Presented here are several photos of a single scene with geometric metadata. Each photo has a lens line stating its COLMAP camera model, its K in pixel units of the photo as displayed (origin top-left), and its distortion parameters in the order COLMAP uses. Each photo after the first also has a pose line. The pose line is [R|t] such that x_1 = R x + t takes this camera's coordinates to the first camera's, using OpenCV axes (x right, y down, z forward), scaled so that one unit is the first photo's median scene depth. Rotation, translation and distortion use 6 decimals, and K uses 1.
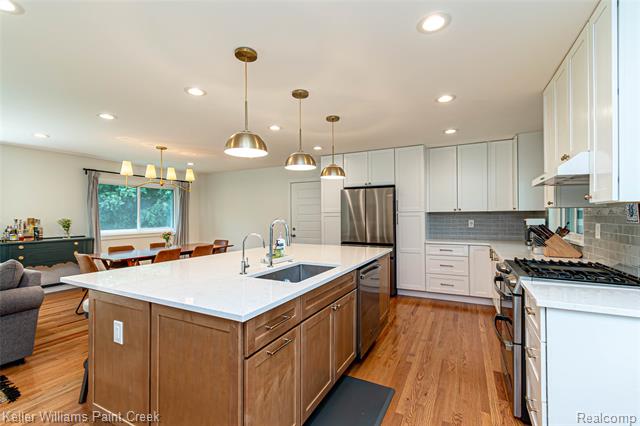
lens RADIAL K [[279.7, 0, 323.5], [0, 279.7, 214.3], [0, 0, 1]] dist [0.005495, -0.000808]
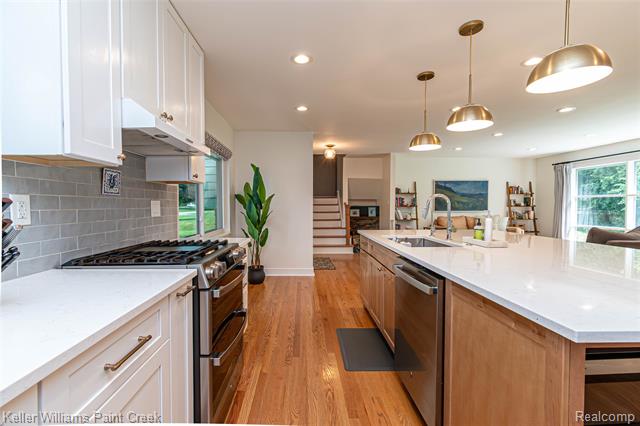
lens RADIAL K [[279.7, 0, 312.4], [0, 279.7, 212.9], [0, 0, 1]] dist [0.005495, -0.000808]
pose [[-0.877202, 0.018842, -0.479753, 0.377754], [0.009915, 0.999727, 0.021135, 0.028860], [0.480020, 0.013783, -0.877149, 0.832136]]
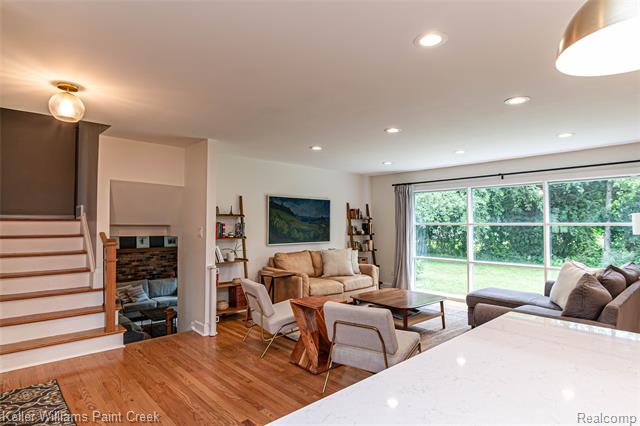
lens RADIAL K [[351.5, 0, 316.6], [0, 351.5, 218.0], [0, 0, 1]] dist [0.024276, -0.002671]
pose [[-0.359143, -0.013170, -0.933190, 0.098692], [0.006936, 0.999835, -0.016780, -0.014840], [0.933257, -0.012499, -0.358992, 0.356435]]
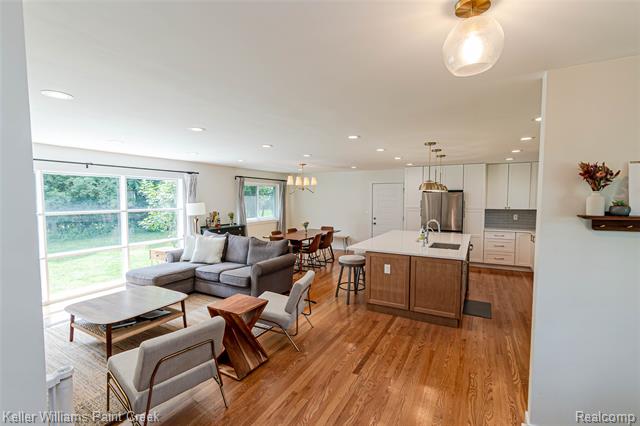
lens RADIAL K [[279.7, 0, 329.1], [0, 279.7, 217.2], [0, 0, 1]] dist [0.005495, -0.000808]
pose [[0.999716, 0.006946, -0.022779, -0.413256], [-0.005563, 0.998169, 0.060238, -0.051113], [0.023155, -0.060094, 0.997924, -0.480256]]
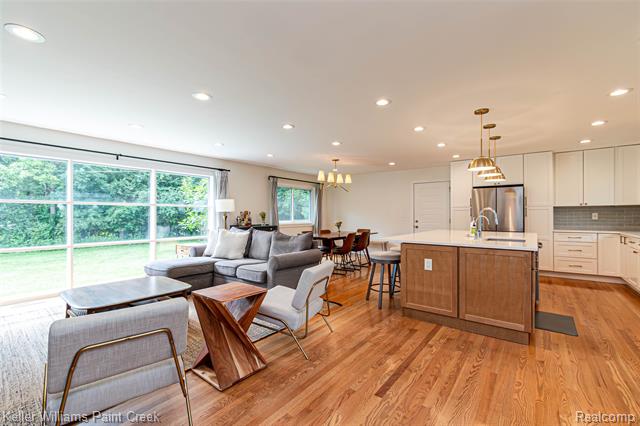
lens RADIAL K [[279.7, 0, 329.8], [0, 279.7, 213.1], [0, 0, 1]] dist [0.005495, -0.000808]
pose [[0.985256, 0.002950, -0.171063, -0.378451], [-0.002819, 0.999996, 0.001009, 0.022540], [0.171065, -0.000512, 0.985260, -0.361522]]
